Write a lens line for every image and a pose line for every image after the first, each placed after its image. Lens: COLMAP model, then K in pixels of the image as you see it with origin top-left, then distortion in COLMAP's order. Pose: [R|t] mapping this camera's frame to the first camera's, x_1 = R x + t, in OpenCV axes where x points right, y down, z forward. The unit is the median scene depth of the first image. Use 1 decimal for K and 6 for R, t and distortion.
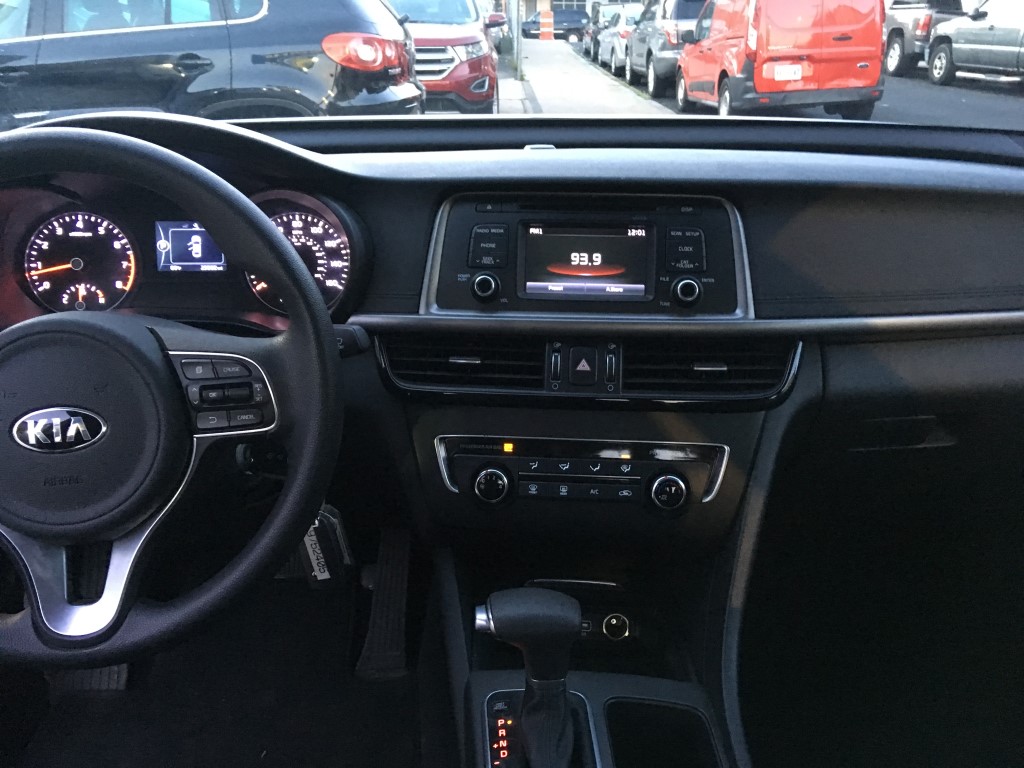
lens RADIAL K [[856.8, 0, 507.4], [0, 856.8, 386.5], [0, 0, 1]] dist [0.119558, -0.173487]
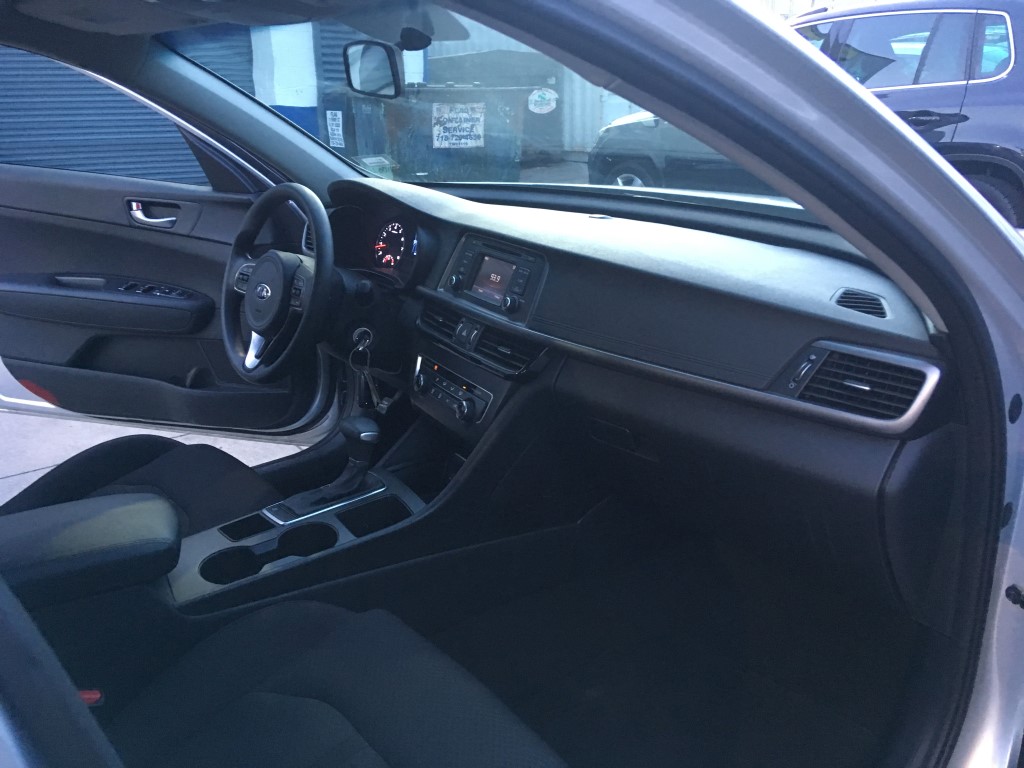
lens RADIAL K [[856.8, 0, 507.4], [0, 856.8, 386.5], [0, 0, 1]] dist [0.119558, -0.173487]
pose [[0.567556, 0.265197, -0.779455, 1.426373], [-0.293582, 0.949661, 0.109336, -0.126230], [0.769214, 0.166779, 0.616843, -0.032597]]
